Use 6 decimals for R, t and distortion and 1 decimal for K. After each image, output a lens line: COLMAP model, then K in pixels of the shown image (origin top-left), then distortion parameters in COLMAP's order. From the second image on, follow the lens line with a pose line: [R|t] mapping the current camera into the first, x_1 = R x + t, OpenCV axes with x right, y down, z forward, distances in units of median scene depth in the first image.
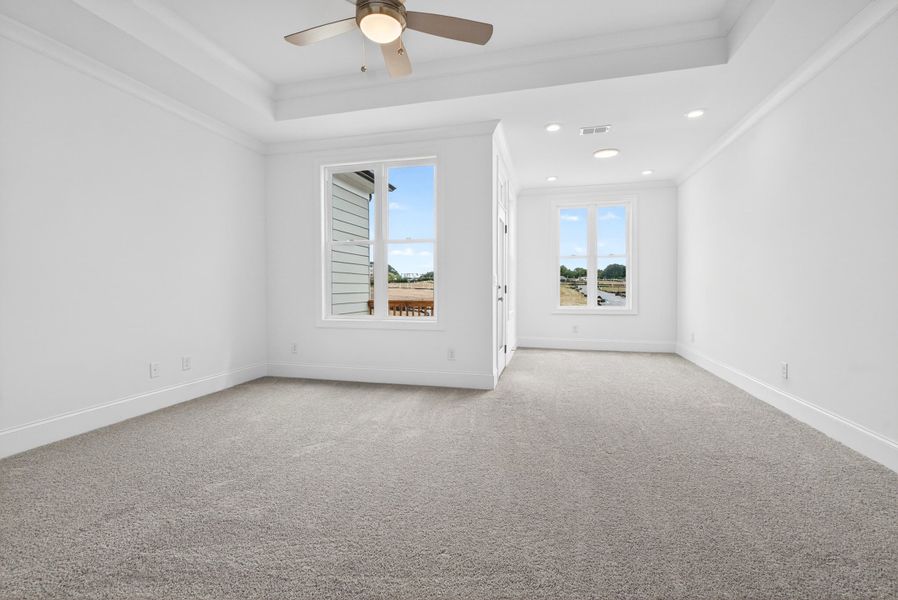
lens RADIAL K [[406.0, 0, 451.5], [0, 406.0, 296.4], [0, 0, 1]] dist [0.002762, -0.002120]
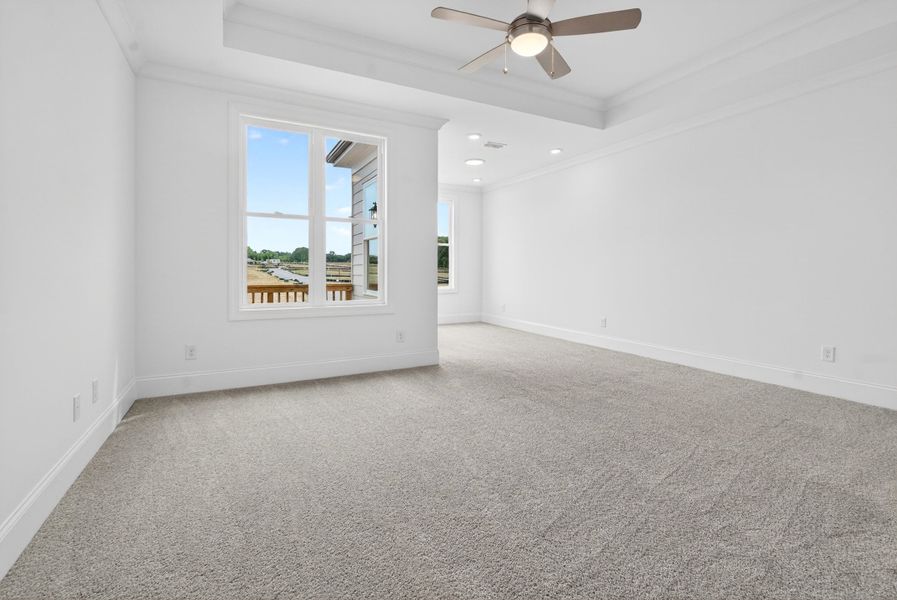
lens RADIAL K [[405.5, 0, 452.6], [0, 405.5, 273.0], [0, 0, 1]] dist [0.002762, -0.002120]
pose [[0.741981, 0.000156, 0.670420, -0.475194], [0.010467, 0.999875, -0.011817, -0.000504], [-0.670339, 0.015786, 0.741887, 0.130628]]
